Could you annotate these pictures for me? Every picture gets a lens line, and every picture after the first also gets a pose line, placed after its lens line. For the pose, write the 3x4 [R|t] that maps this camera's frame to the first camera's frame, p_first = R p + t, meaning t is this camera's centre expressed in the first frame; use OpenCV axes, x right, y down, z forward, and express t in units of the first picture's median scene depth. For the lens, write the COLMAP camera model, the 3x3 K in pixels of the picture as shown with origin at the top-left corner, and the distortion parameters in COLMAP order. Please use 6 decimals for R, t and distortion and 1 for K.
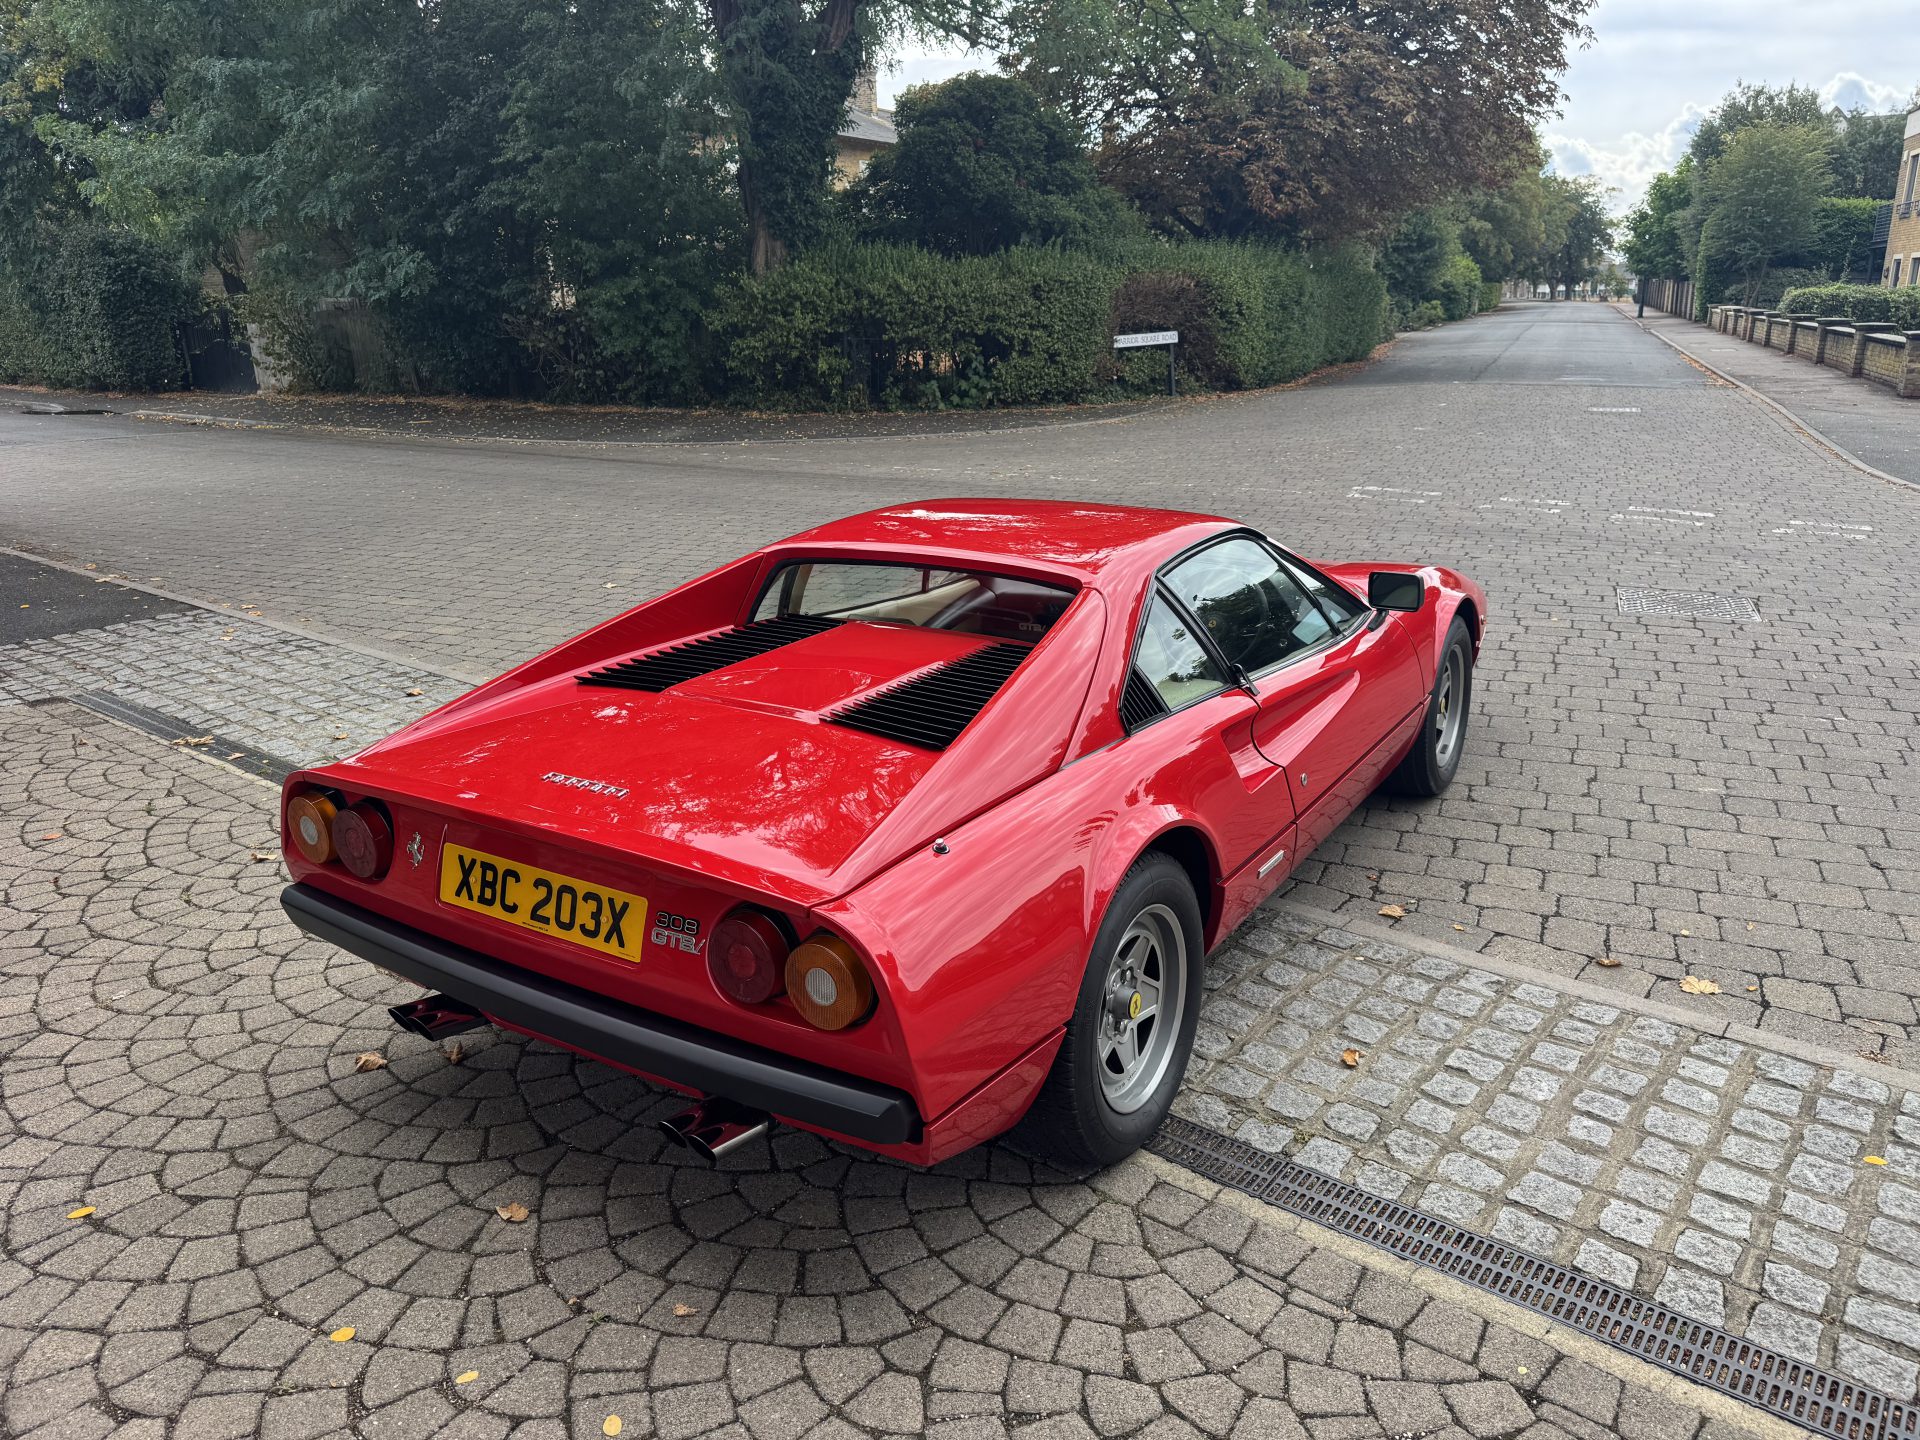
lens RADIAL K [[1362.6, 0, 970.6], [0, 1362.6, 738.1], [0, 0, 1]] dist [0.025066, -0.031667]
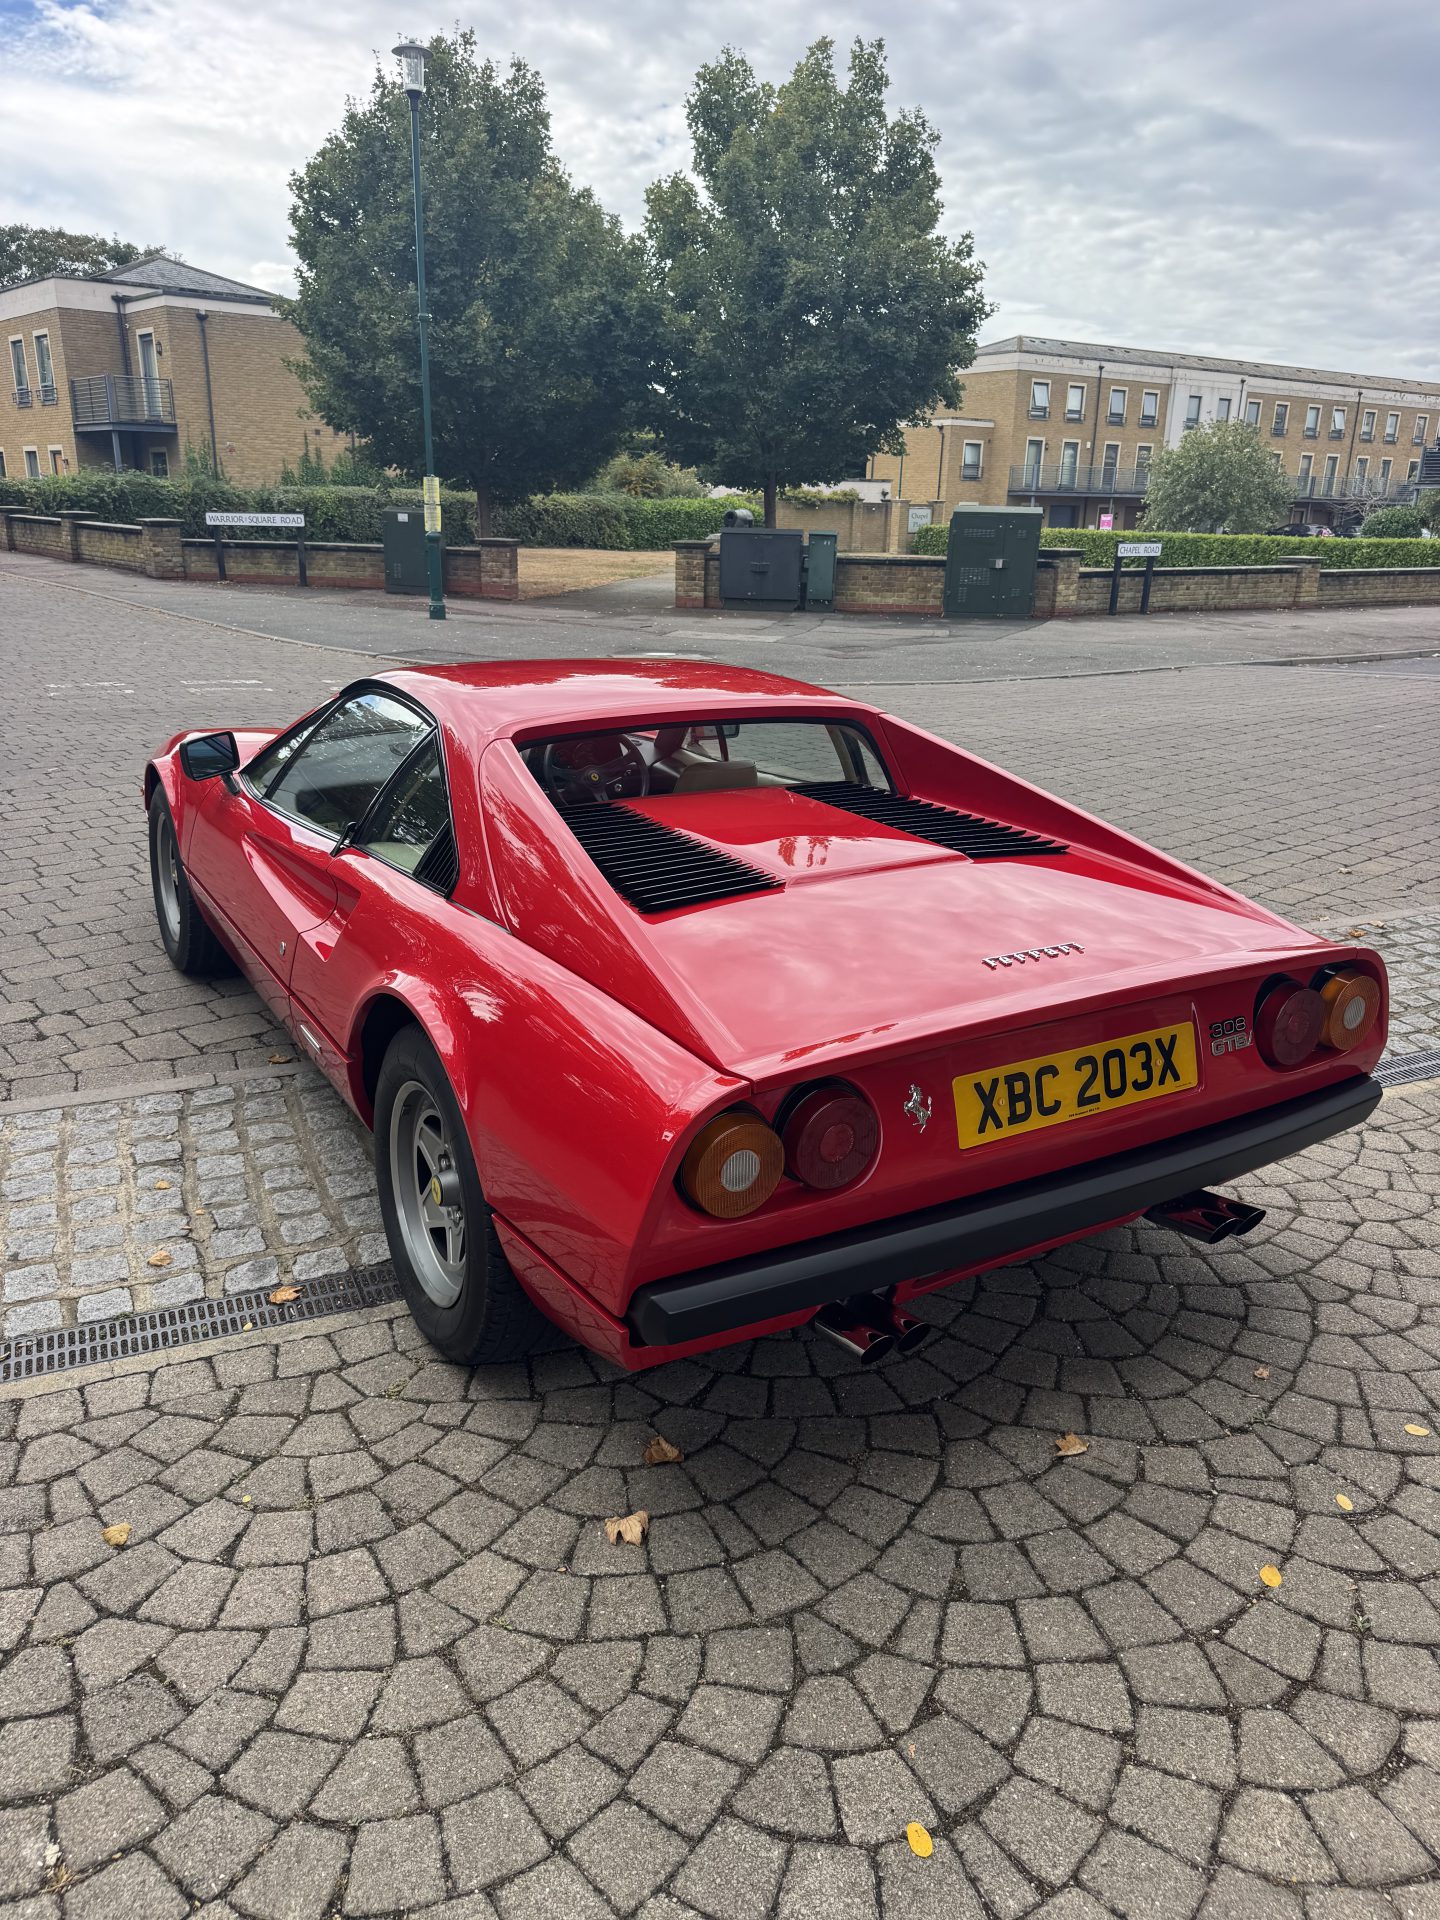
lens RADIAL K [[1362.6, 0, 749.0], [0, 1362.6, 960.5], [0, 0, 1]] dist [0.025066, -0.031667]
pose [[0.422556, -0.246155, 0.872269, -1.099534], [0.227922, 0.960344, 0.160596, -0.142716], [-0.877210, 0.130949, 0.461904, 0.721334]]
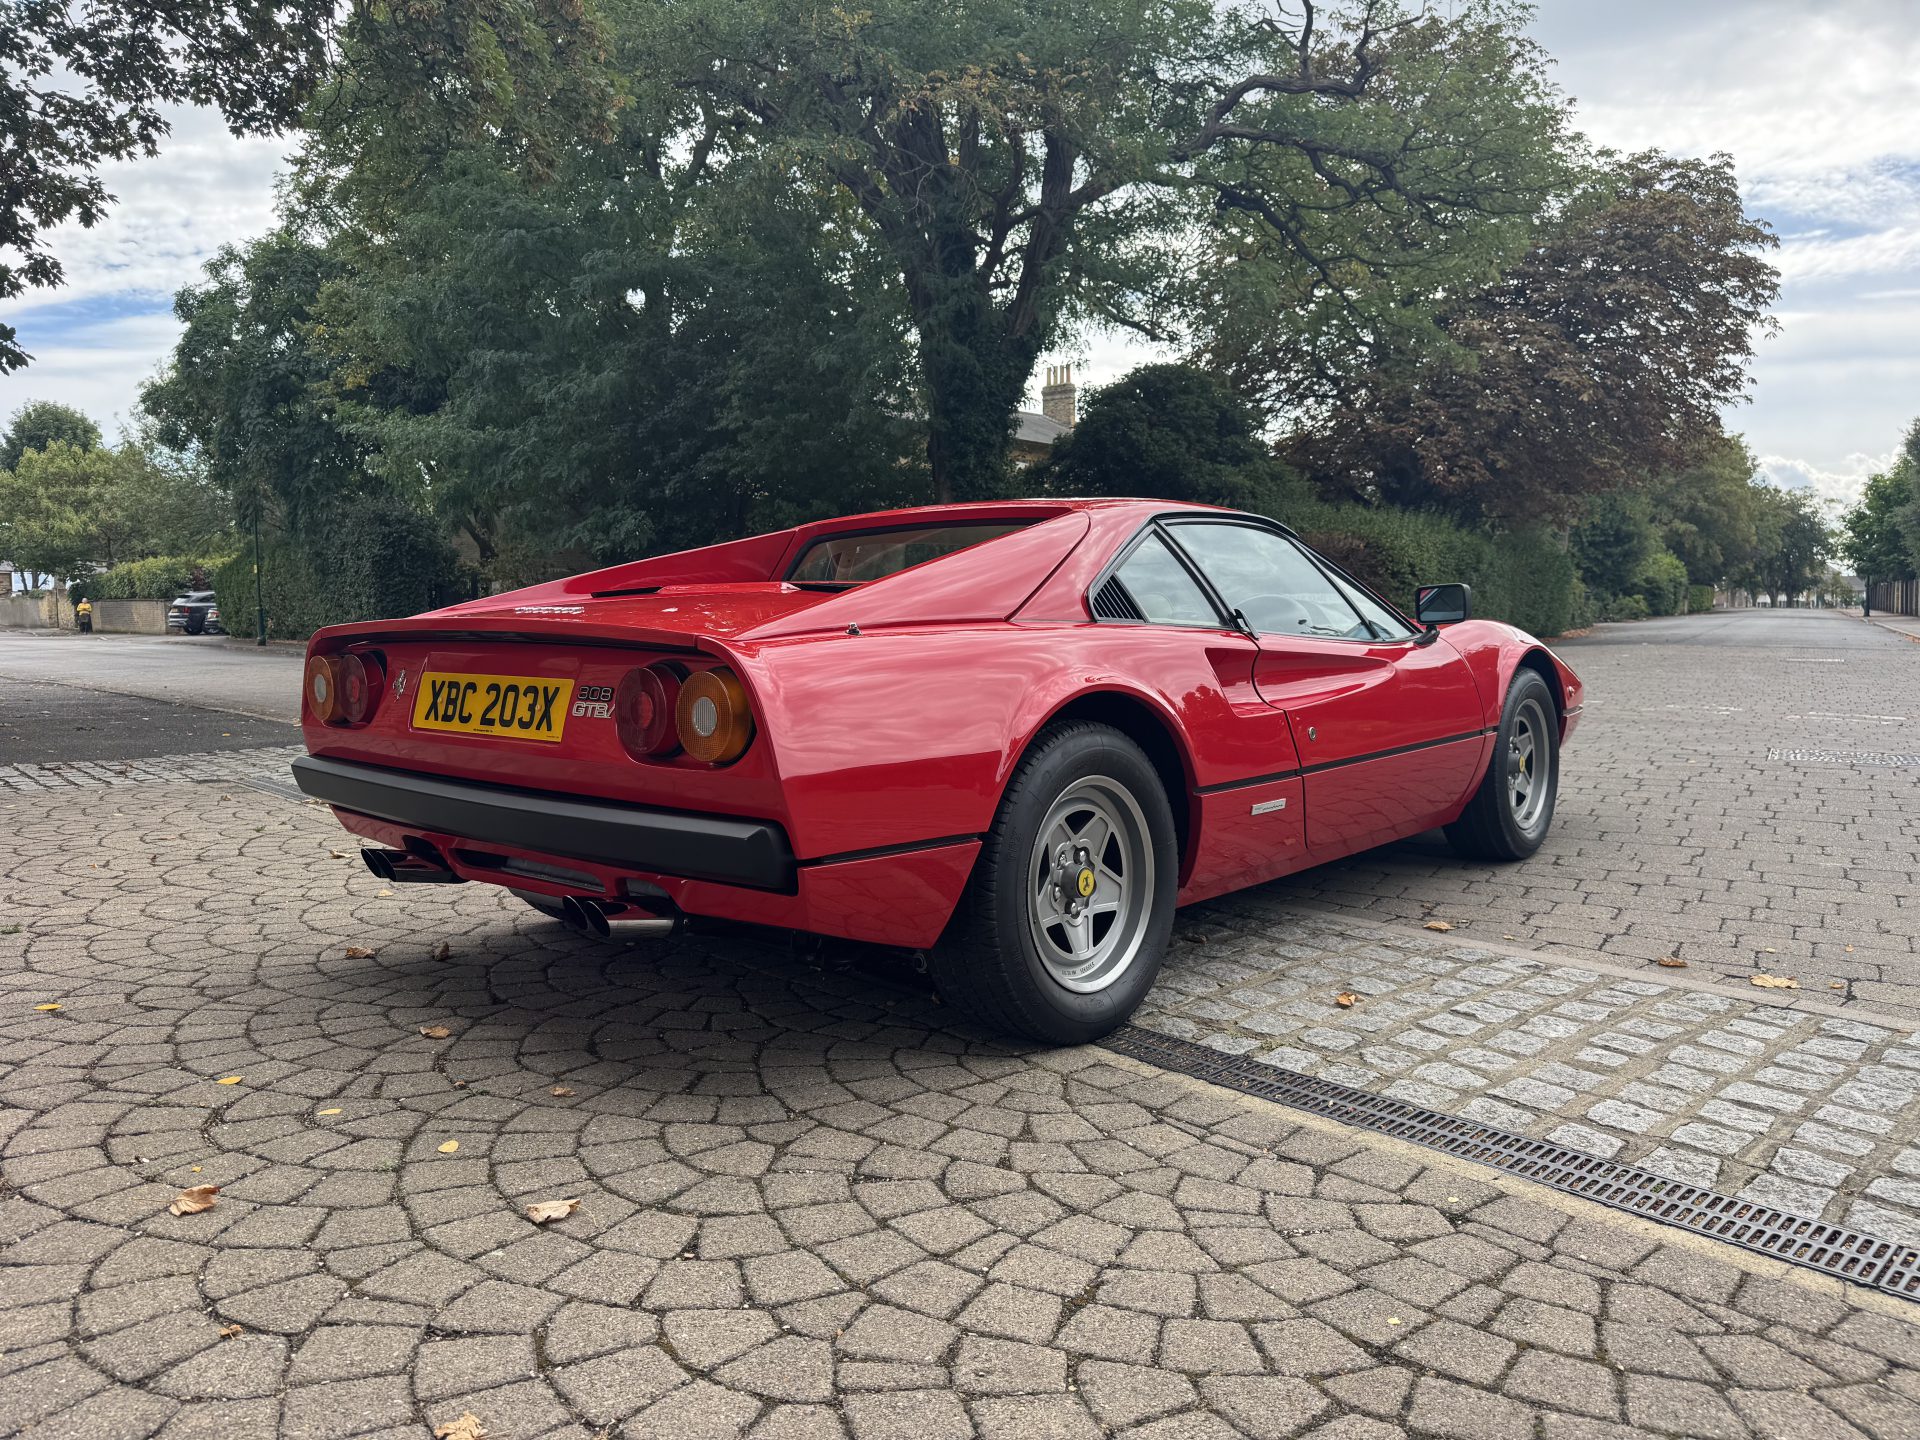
lens RADIAL K [[1360.8, 0, 953.6], [0, 1360.8, 719.0], [0, 0, 1]] dist [0.030054, -0.037394]
pose [[0.988716, 0.024383, -0.147807, 0.178025], [-0.055518, 0.976047, -0.210355, 0.308839], [0.139138, 0.216187, 0.966387, 0.040914]]
